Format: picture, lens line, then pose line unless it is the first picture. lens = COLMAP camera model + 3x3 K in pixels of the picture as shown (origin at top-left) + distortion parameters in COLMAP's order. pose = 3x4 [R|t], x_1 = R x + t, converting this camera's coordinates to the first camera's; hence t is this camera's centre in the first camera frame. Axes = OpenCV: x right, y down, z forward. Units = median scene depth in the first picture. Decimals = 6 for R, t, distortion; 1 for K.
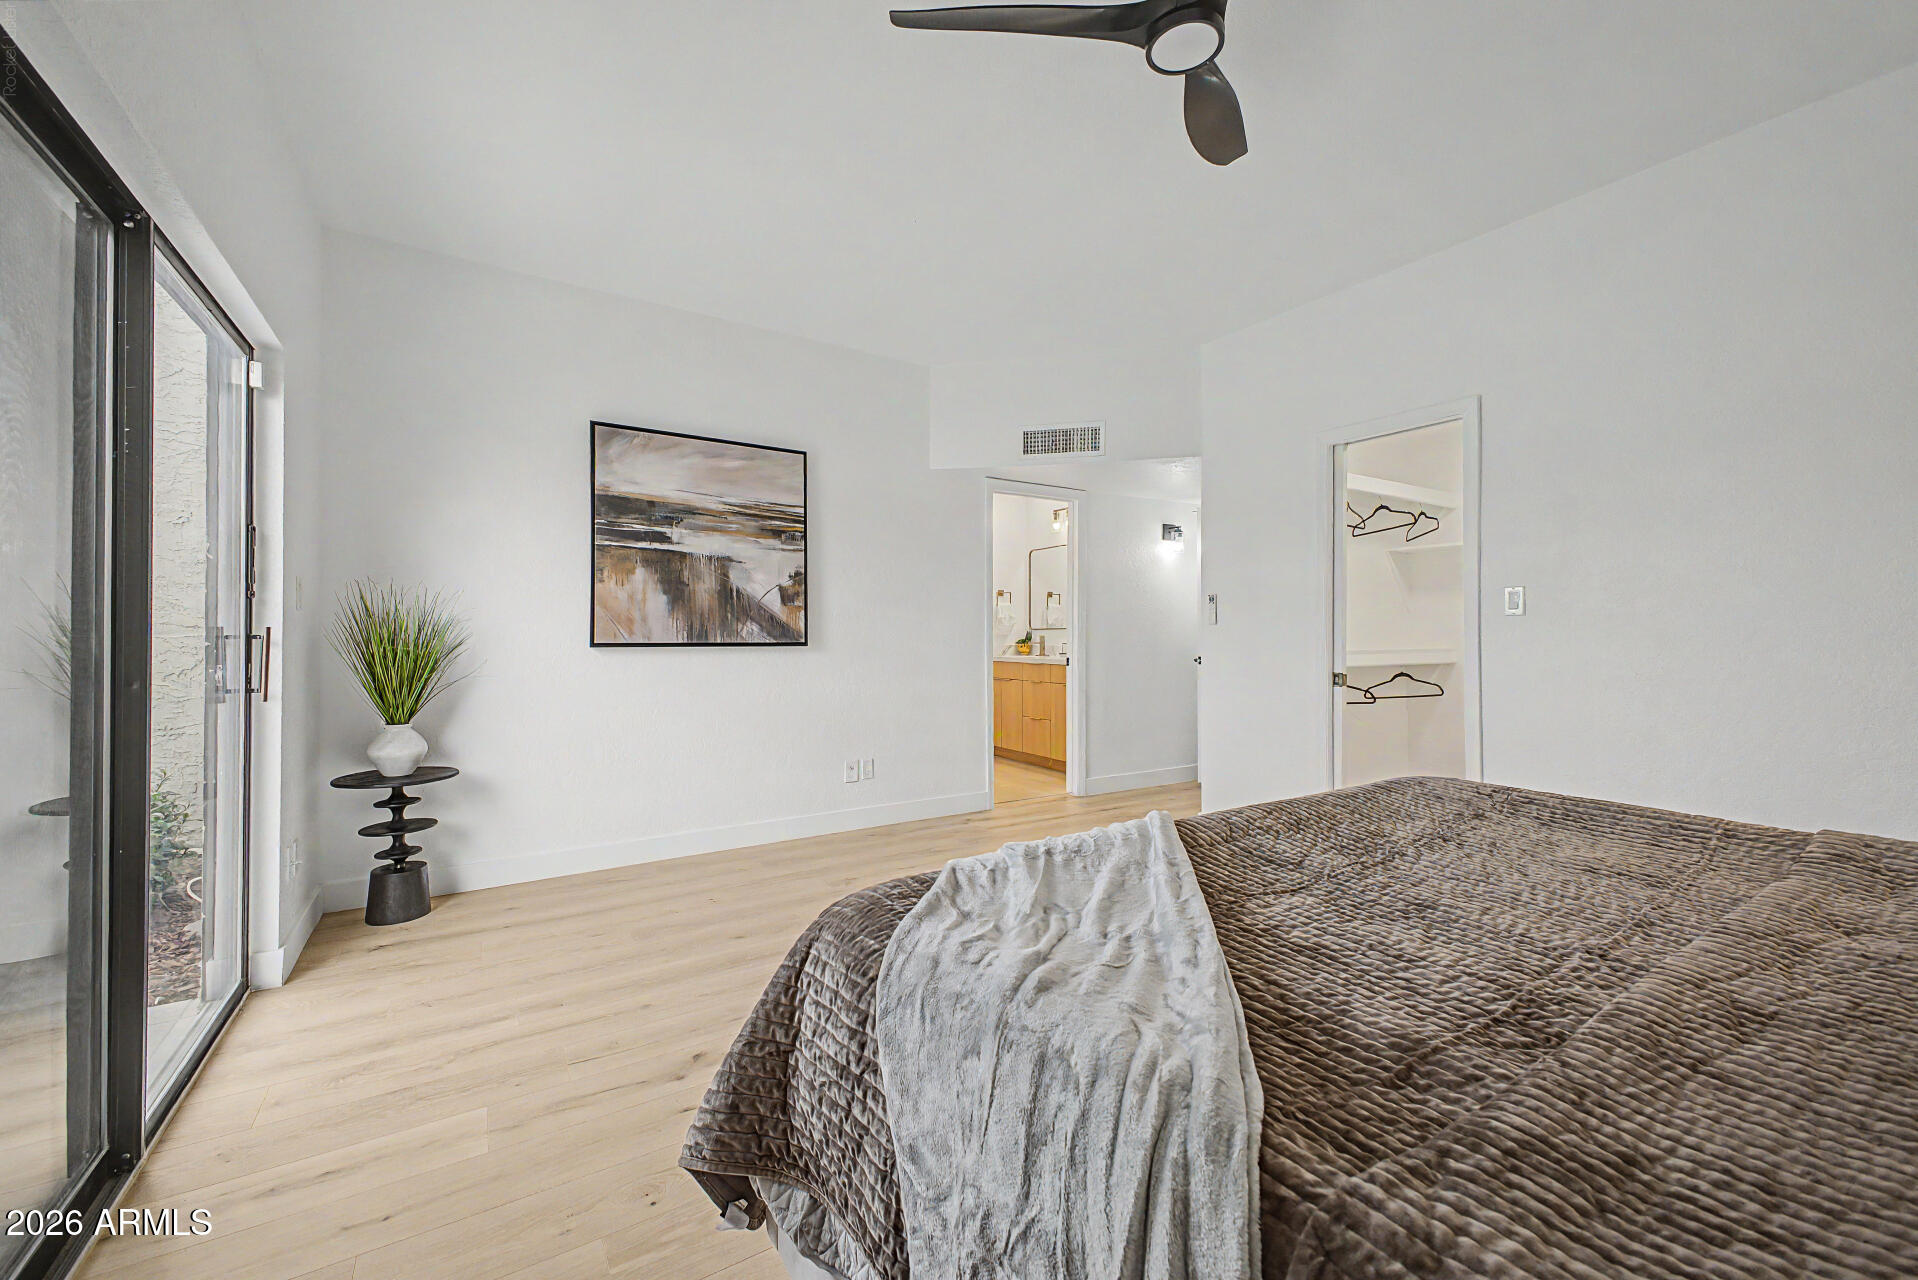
lens RADIAL K [[754.9, 0, 957.6], [0, 754.9, 634.4], [0, 0, 1]] dist [0.004603, -0.000022]
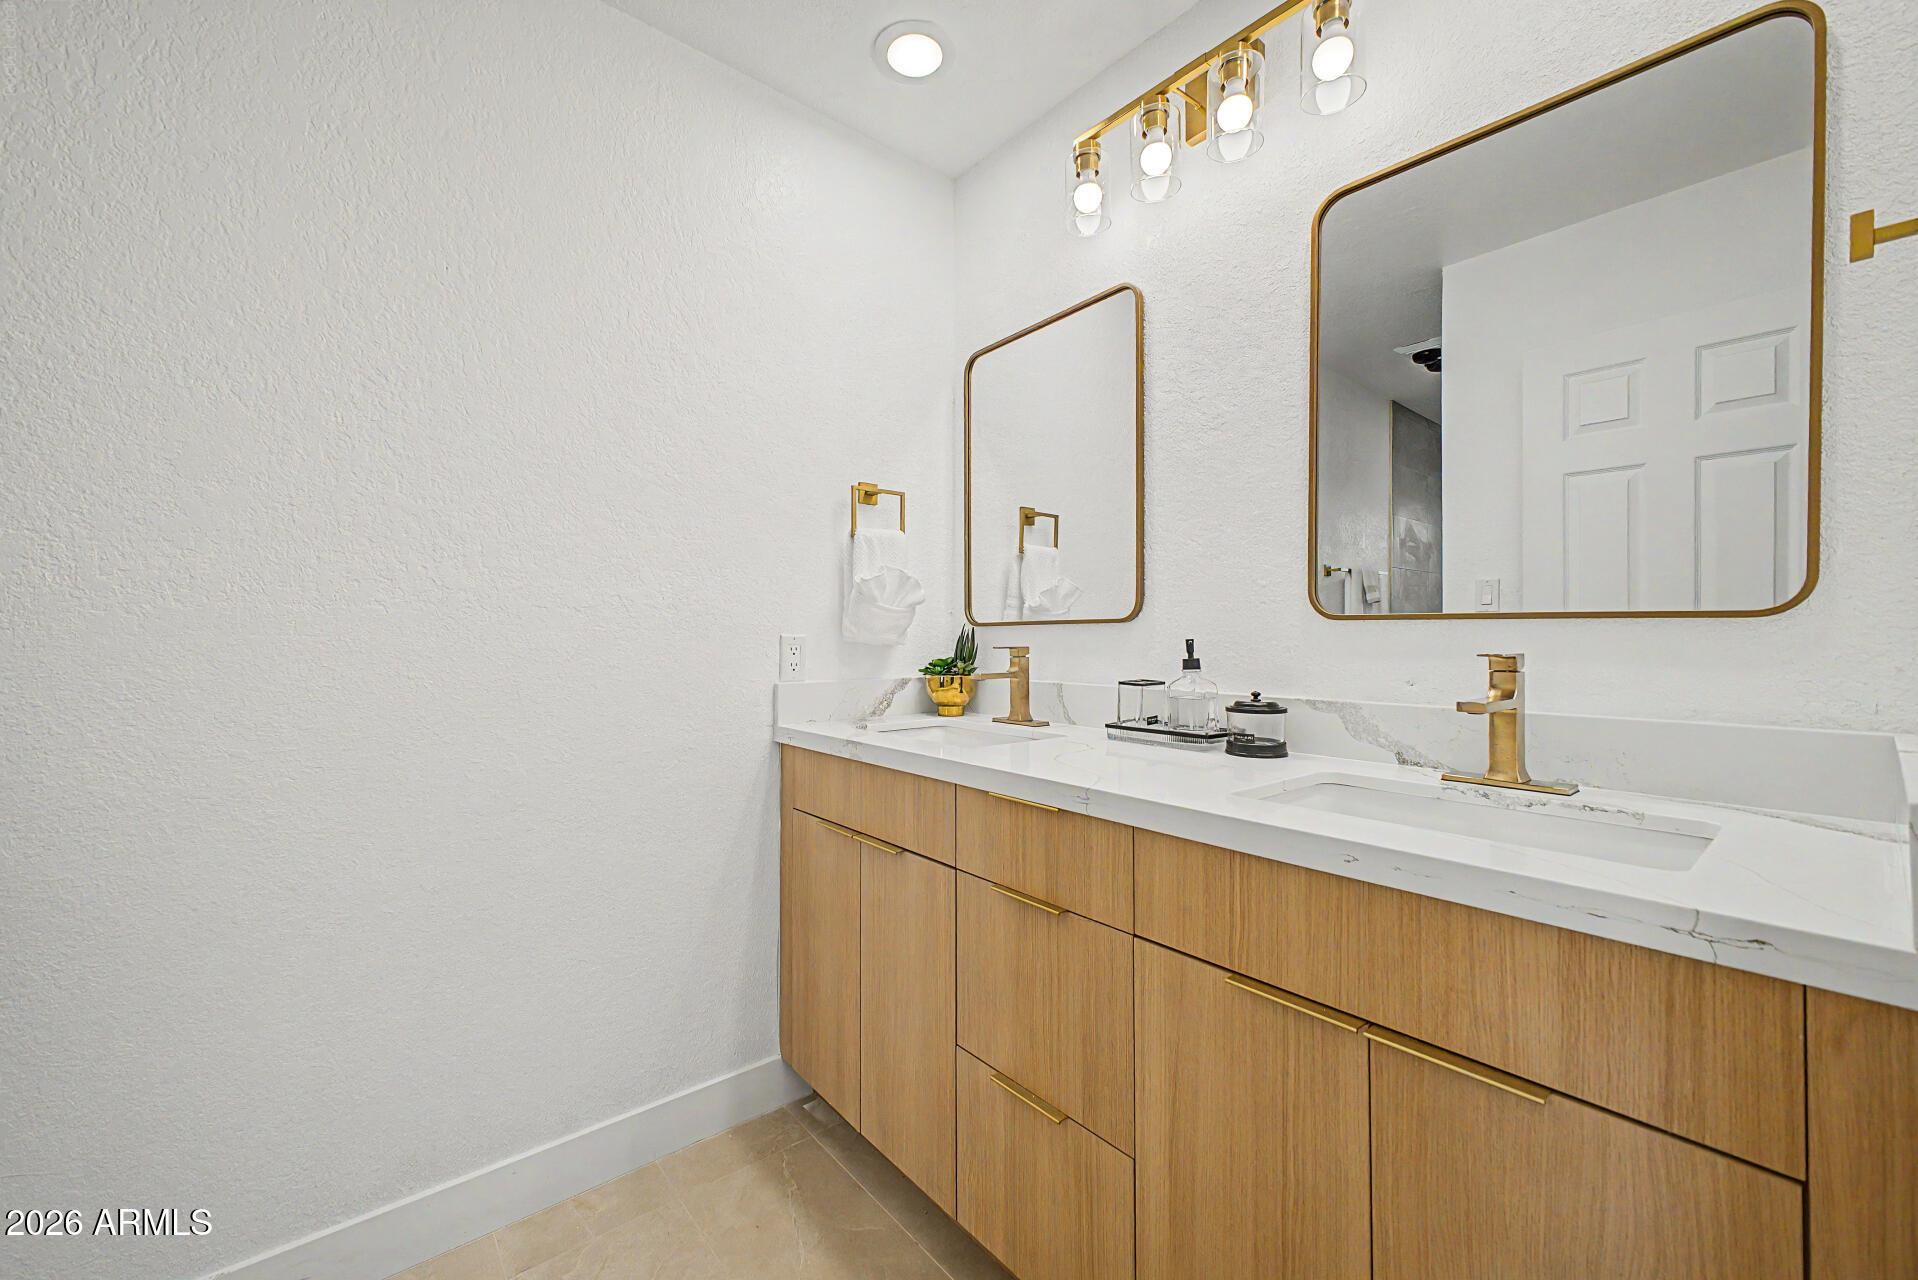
lens RADIAL K [[754.9, 0, 961.2], [0, 754.9, 645.6], [0, 0, 1]] dist [0.004603, -0.000022]
pose [[0.990672, 0.002359, 0.136247, 0.054094], [-0.002505, 0.999996, 0.000900, 0.000753], [-0.136244, -0.001233, 0.990674, 0.722682]]
